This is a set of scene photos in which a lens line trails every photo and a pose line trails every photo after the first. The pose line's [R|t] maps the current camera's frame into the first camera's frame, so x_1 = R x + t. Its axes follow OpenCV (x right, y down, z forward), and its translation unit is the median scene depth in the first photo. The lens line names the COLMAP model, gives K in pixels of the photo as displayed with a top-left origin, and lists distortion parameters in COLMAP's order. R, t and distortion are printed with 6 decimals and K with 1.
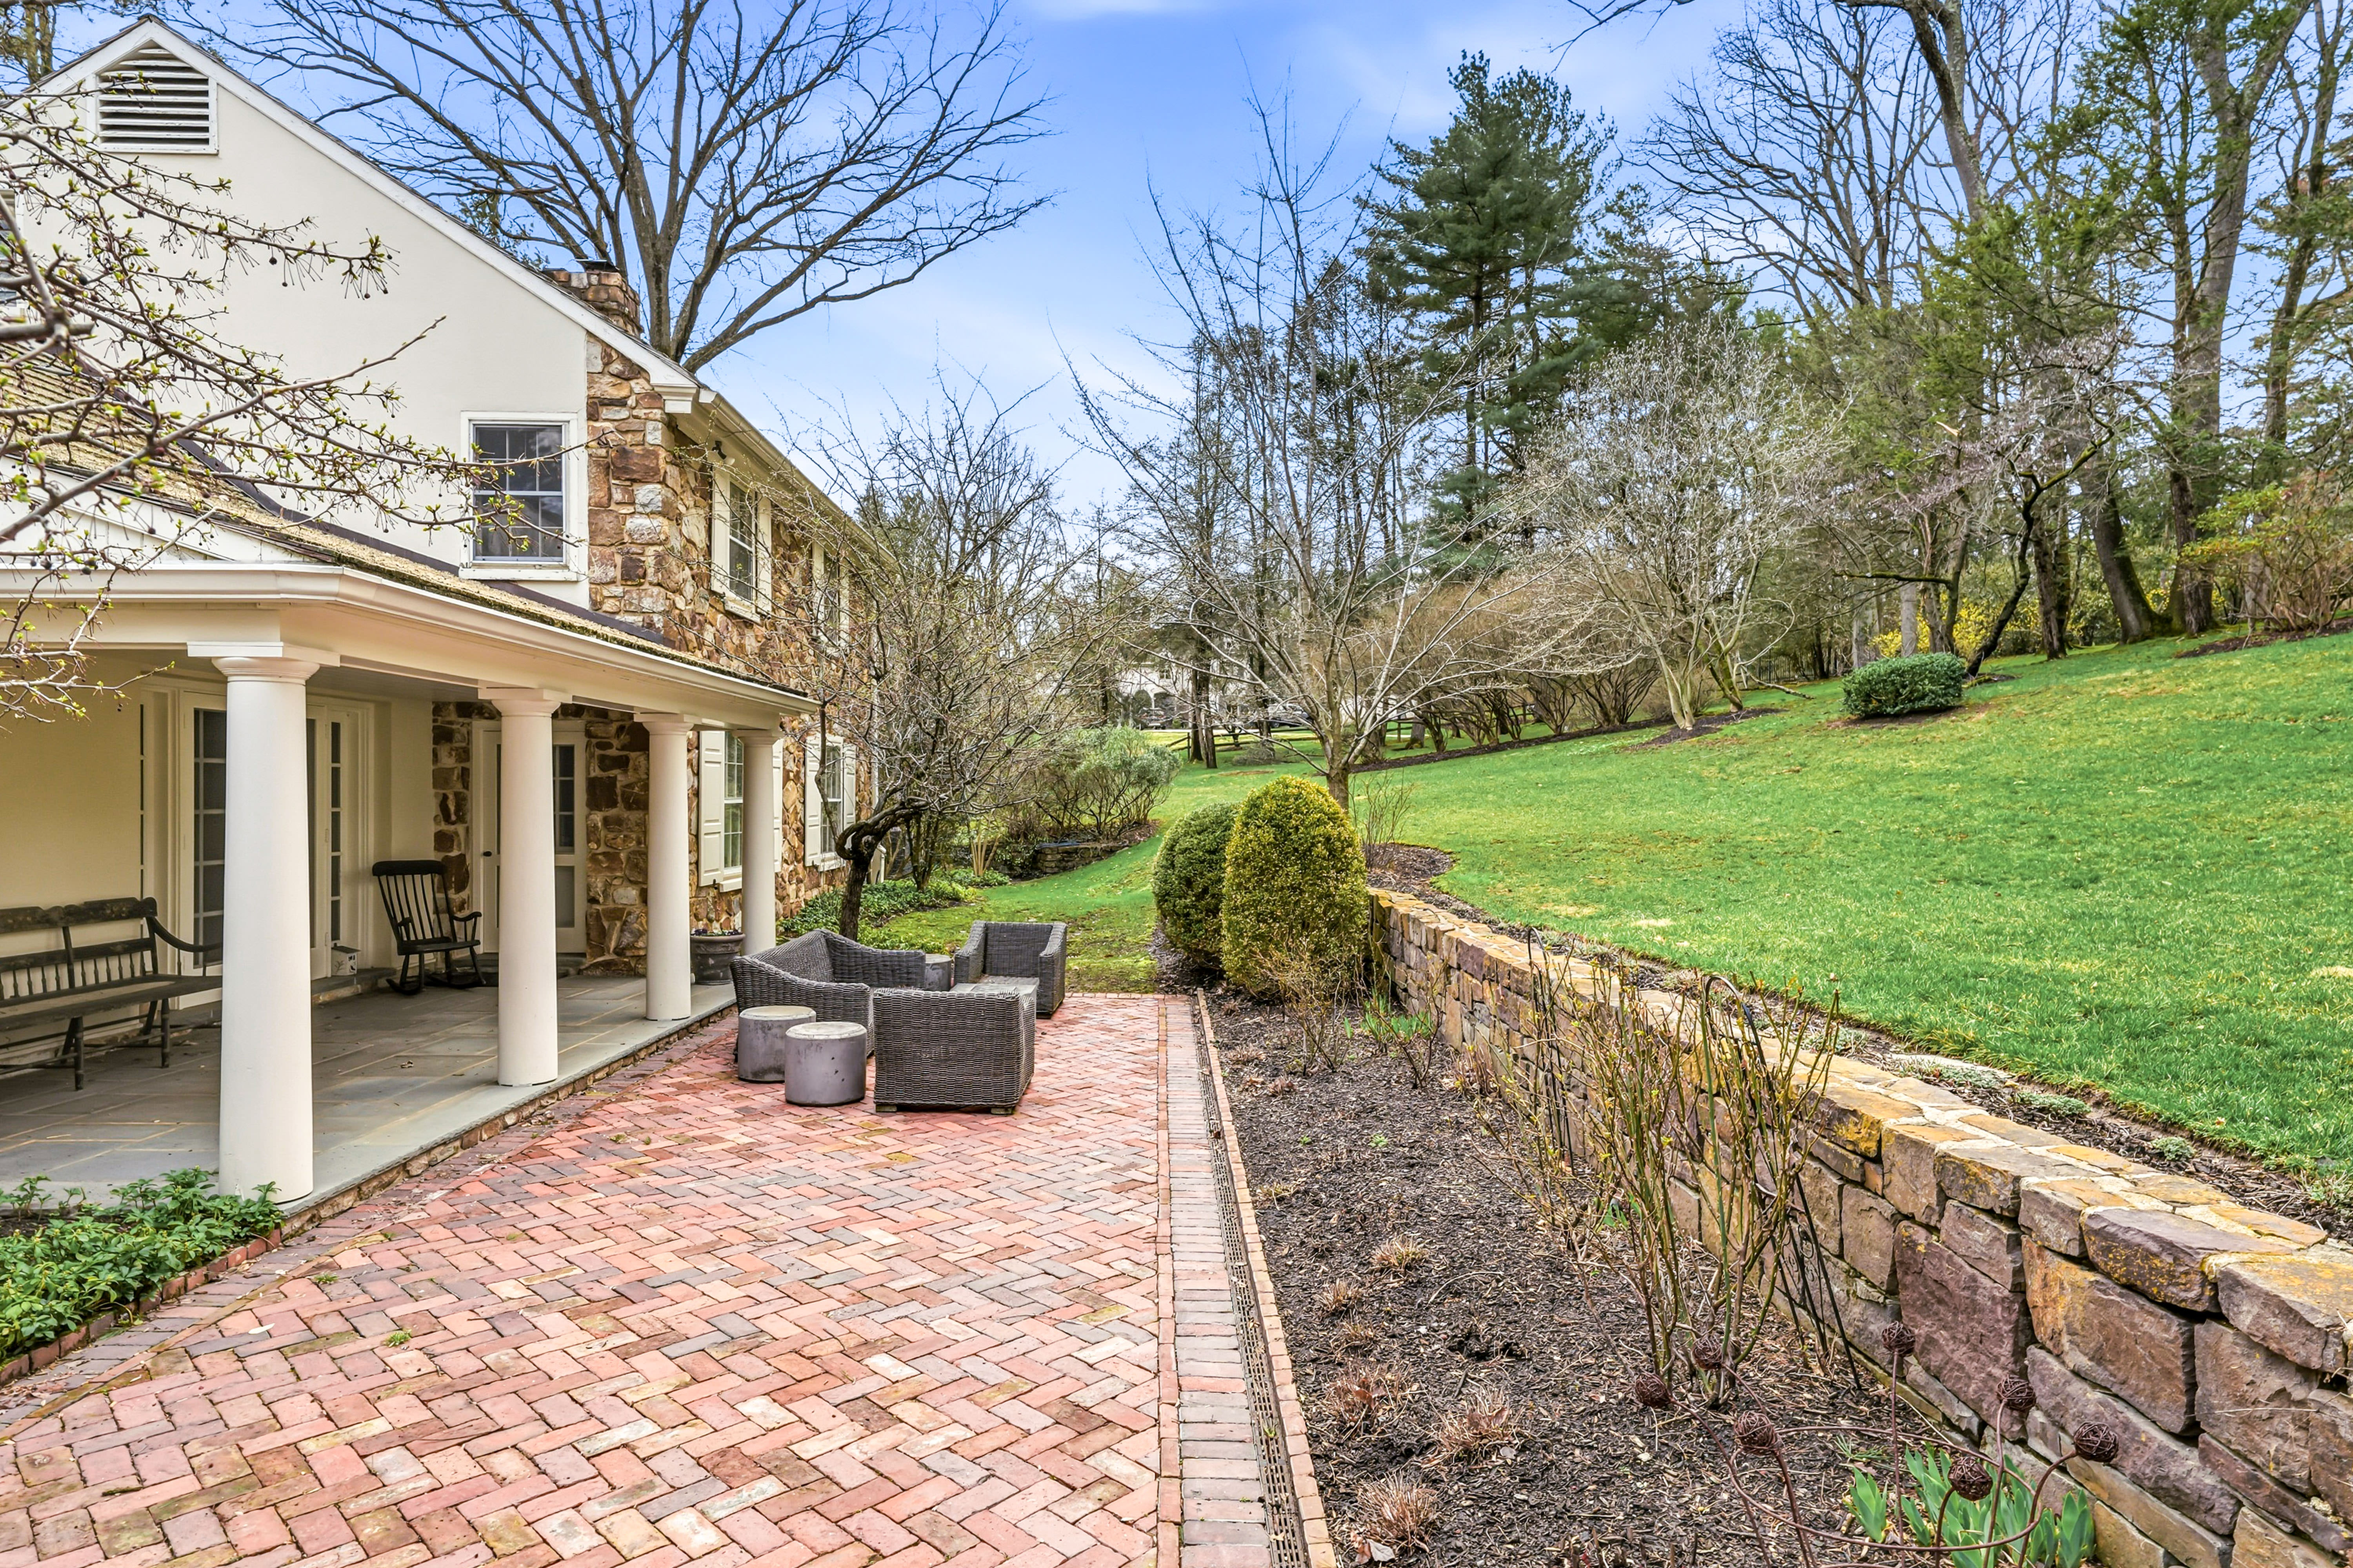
lens RADIAL K [[1326.1, 0, 1170.2], [0, 1326.1, 824.8], [0, 0, 1]] dist [0.006004, 0.000857]
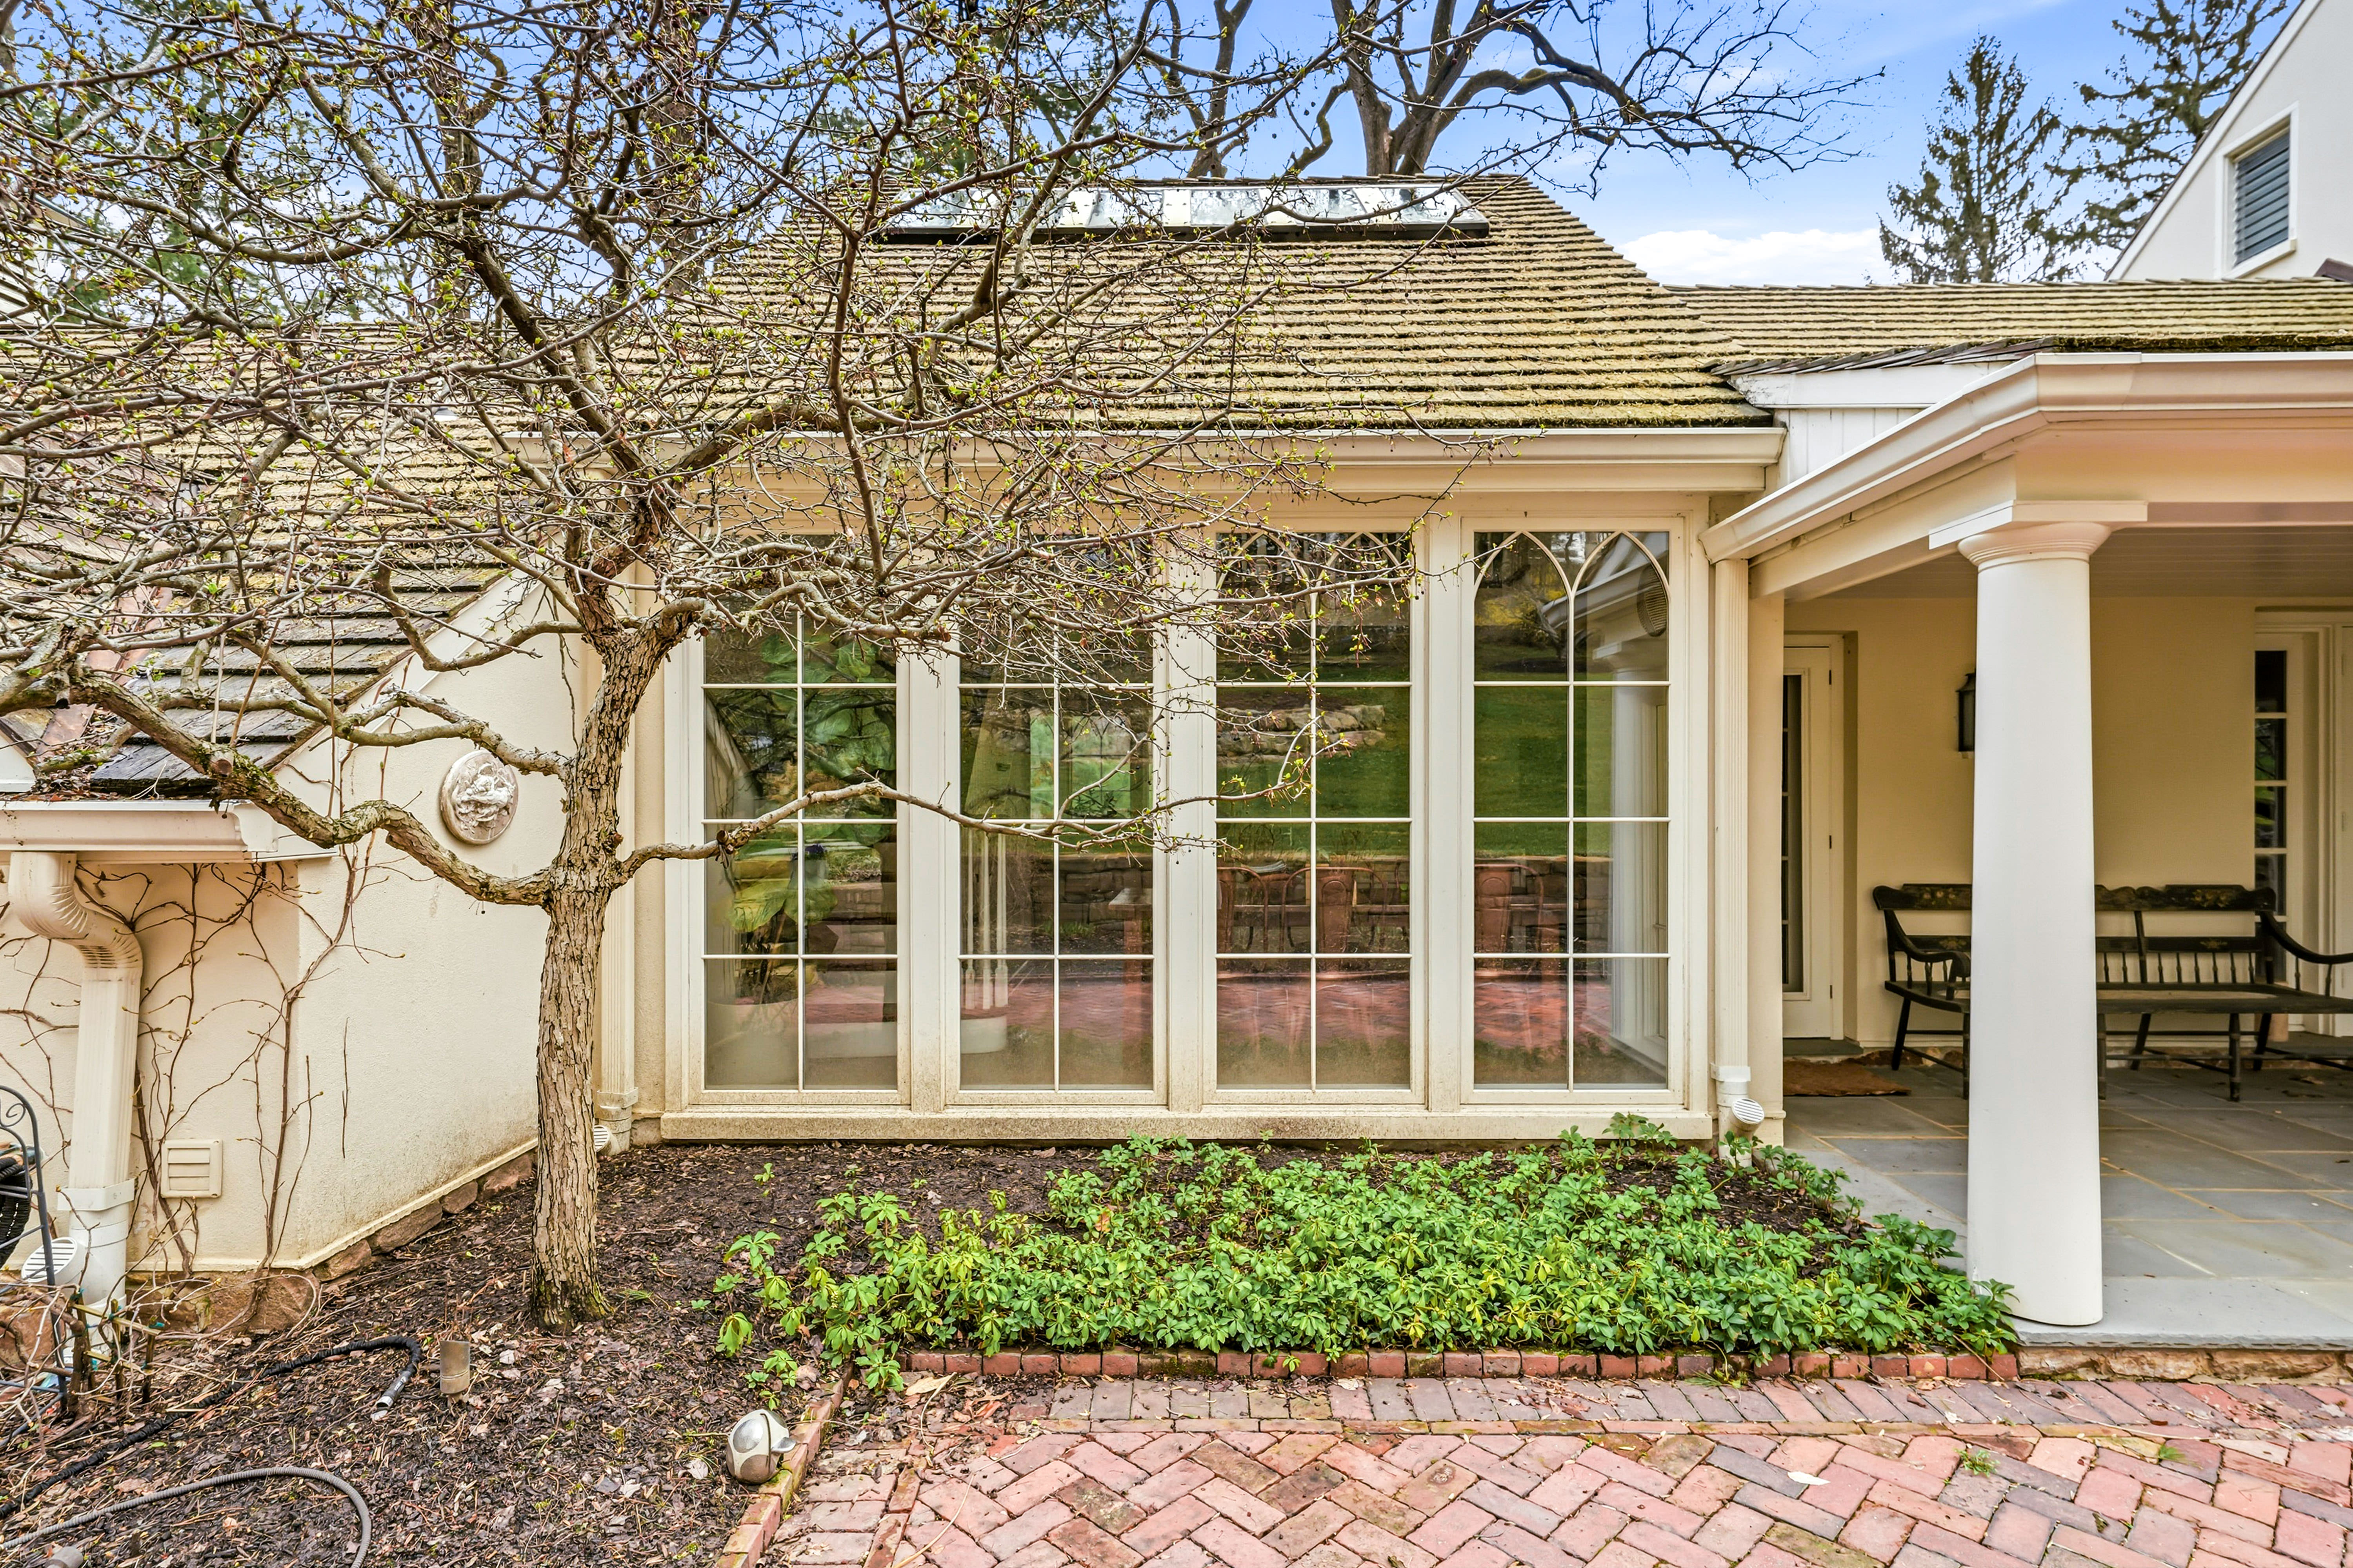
lens RADIAL K [[1197.7, 0, 1176.5], [0, 1197.7, 784.0], [0, 0, 1]] dist [0.000927, 0.000670]
pose [[-0.029212, -0.019802, -0.999377, -0.033212], [-0.018922, 0.999636, -0.019254, 0.028046], [0.999394, 0.018348, -0.029576, 0.551659]]
